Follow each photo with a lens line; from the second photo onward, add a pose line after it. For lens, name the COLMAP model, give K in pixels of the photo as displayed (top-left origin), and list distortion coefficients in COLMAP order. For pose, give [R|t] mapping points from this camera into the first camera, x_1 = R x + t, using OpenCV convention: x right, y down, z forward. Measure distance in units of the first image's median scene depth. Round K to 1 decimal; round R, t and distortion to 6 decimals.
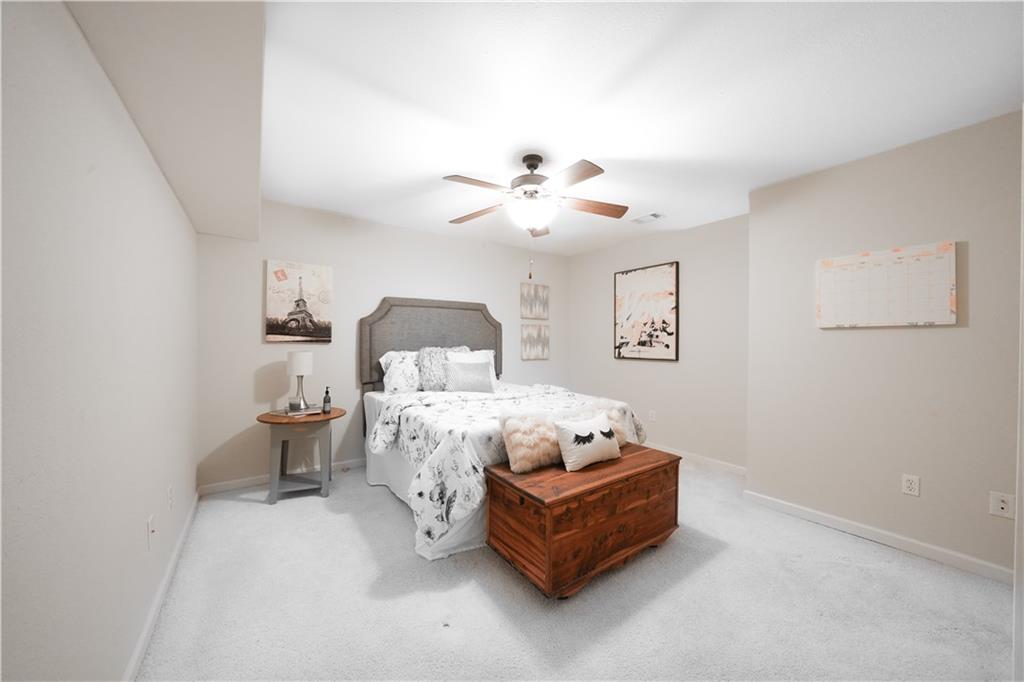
lens RADIAL K [[349.2, 0, 507.3], [0, 349.2, 340.5], [0, 0, 1]] dist [-0.018210, 0.000198]
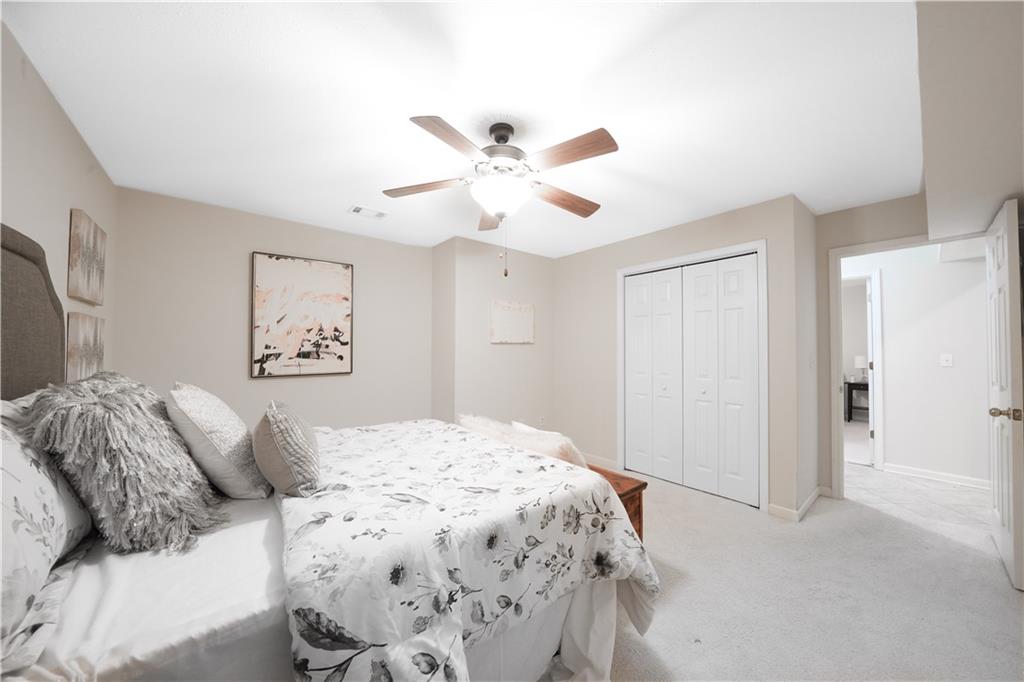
lens RADIAL K [[349.2, 0, 507.8], [0, 349.2, 341.9], [0, 0, 1]] dist [-0.018210, 0.000198]
pose [[-0.065571, 0.016271, 0.997715, -0.427332], [-0.001918, 0.999863, -0.016432, -0.008983], [-0.997846, -0.002992, -0.065531, 0.608897]]
